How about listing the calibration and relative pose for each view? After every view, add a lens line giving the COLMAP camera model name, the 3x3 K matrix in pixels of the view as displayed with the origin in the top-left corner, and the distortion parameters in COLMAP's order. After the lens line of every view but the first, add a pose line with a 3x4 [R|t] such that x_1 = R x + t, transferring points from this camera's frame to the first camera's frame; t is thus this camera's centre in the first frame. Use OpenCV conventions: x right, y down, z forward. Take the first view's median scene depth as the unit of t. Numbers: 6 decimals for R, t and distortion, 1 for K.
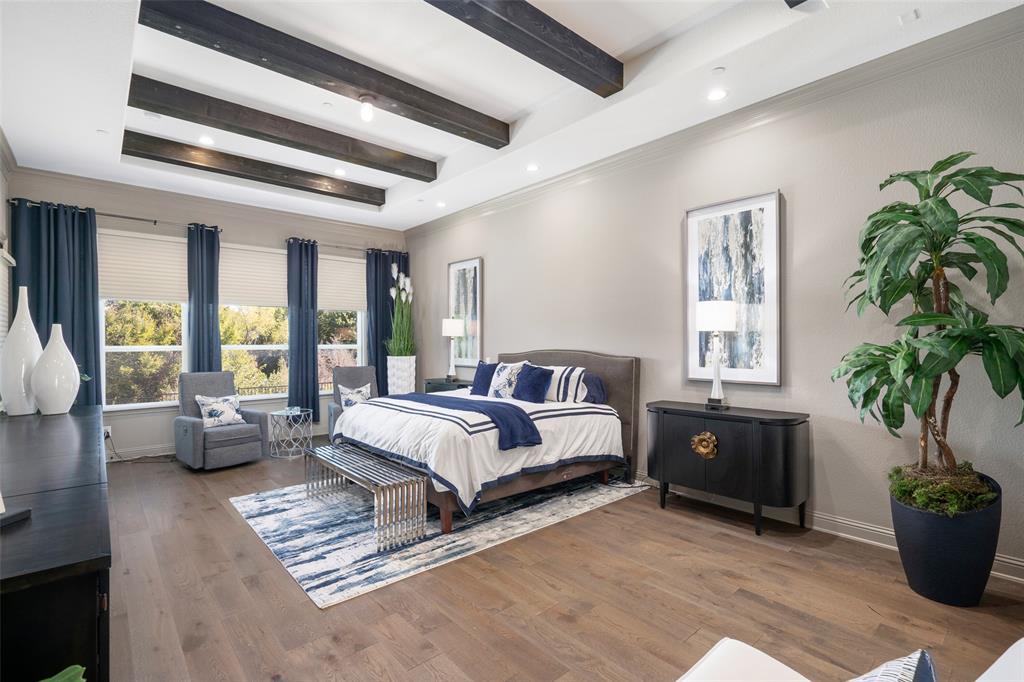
lens RADIAL K [[468.3, 0, 510.5], [0, 468.3, 346.7], [0, 0, 1]] dist [-0.001722, 0.000488]
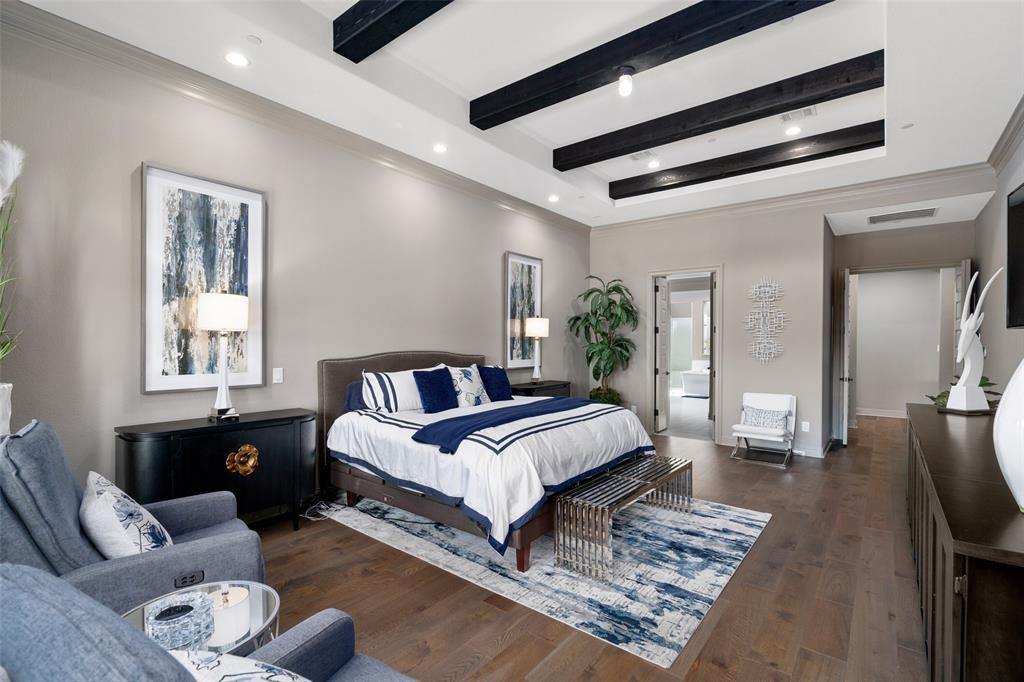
lens RADIAL K [[468.3, 0, 510.5], [0, 468.3, 346.7], [0, 0, 1]] dist [-0.001722, 0.000488]
pose [[-0.171029, -0.007326, 0.985239, -1.028028], [0.006861, 0.999939, 0.008627, -0.011247], [-0.985242, 0.008235, -0.170968, 1.219415]]
